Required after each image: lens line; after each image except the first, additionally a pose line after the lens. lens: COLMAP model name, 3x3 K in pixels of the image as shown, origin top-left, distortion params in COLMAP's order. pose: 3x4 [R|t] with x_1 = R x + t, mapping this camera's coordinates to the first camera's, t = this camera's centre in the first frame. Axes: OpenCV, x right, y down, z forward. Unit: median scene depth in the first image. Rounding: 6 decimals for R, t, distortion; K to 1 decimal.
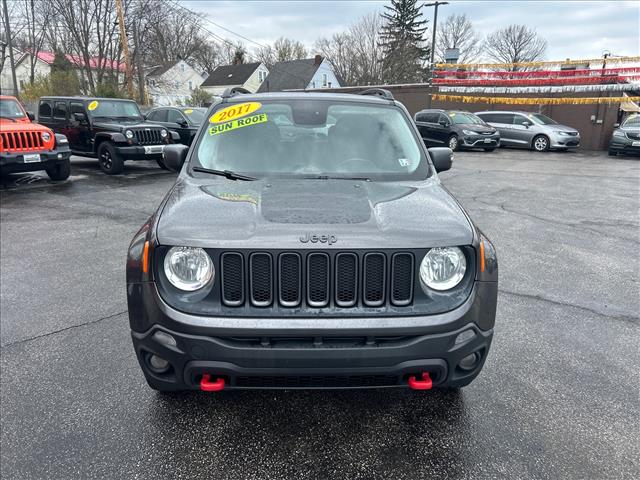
lens RADIAL K [[481.9, 0, 320.0], [0, 481.9, 240.0], [0, 0, 1]] dist [0.040874, -0.056901]
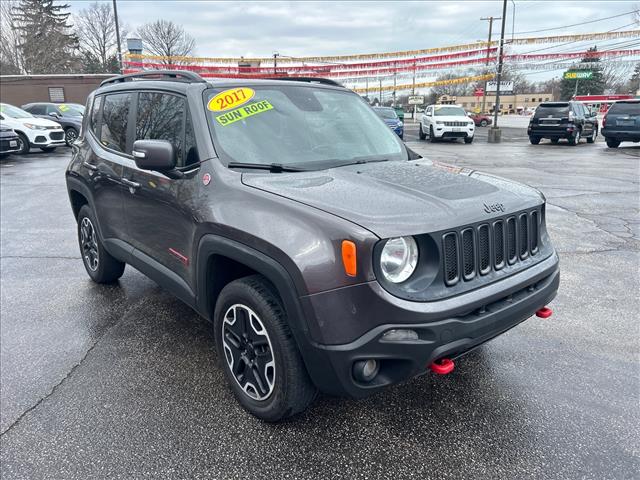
lens RADIAL K [[481.9, 0, 320.0], [0, 481.9, 240.0], [0, 0, 1]] dist [0.040874, -0.056901]
pose [[0.761129, -0.139231, 0.633480, -0.760560], [0.137860, 0.989099, 0.051752, -0.039224], [-0.633780, 0.047942, 0.772026, 0.270929]]
